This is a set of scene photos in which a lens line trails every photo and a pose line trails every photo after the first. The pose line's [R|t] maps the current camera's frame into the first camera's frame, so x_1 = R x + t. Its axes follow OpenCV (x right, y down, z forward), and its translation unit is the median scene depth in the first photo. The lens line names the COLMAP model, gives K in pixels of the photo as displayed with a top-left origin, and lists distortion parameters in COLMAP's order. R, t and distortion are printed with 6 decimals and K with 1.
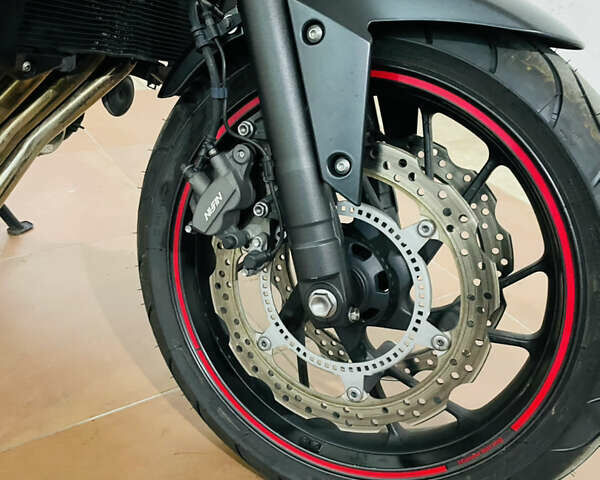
lens RADIAL K [[604.5, 0, 301.3], [0, 604.5, 244.7], [0, 0, 1]] dist [0.030713, 0.000000]
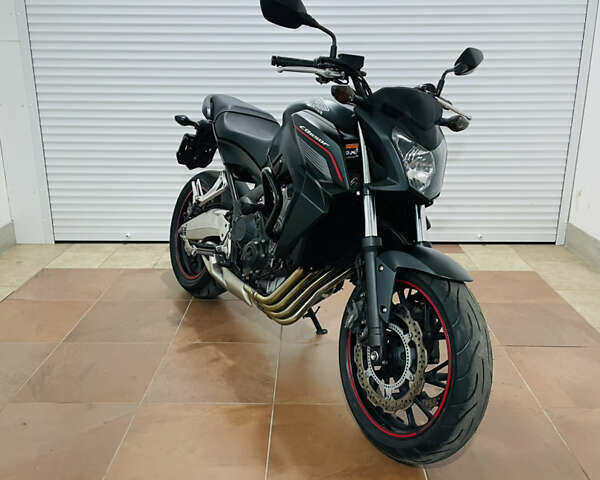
lens RADIAL K [[604.5, 0, 297.6], [0, 604.5, 239.1], [0, 0, 1]] dist [0.030713, 0.000000]
pose [[0.814352, 0.056676, -0.577597, 1.332916], [-0.212308, 0.955331, -0.205590, 0.229486], [0.540145, 0.290051, 0.790009, -1.614291]]
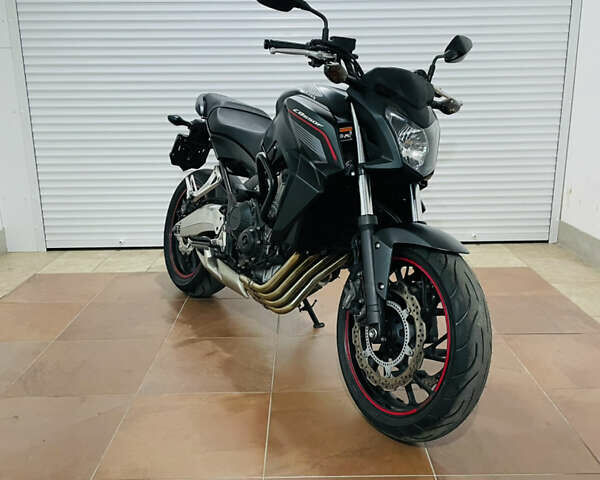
lens RADIAL K [[604.5, 0, 302.9], [0, 604.5, 237.6], [0, 0, 1]] dist [0.030713, 0.000000]
pose [[0.826264, 0.018348, -0.562984, 1.325190], [-0.191353, 0.949174, -0.249905, 0.431880], [0.529785, 0.314216, 0.787780, -1.548975]]
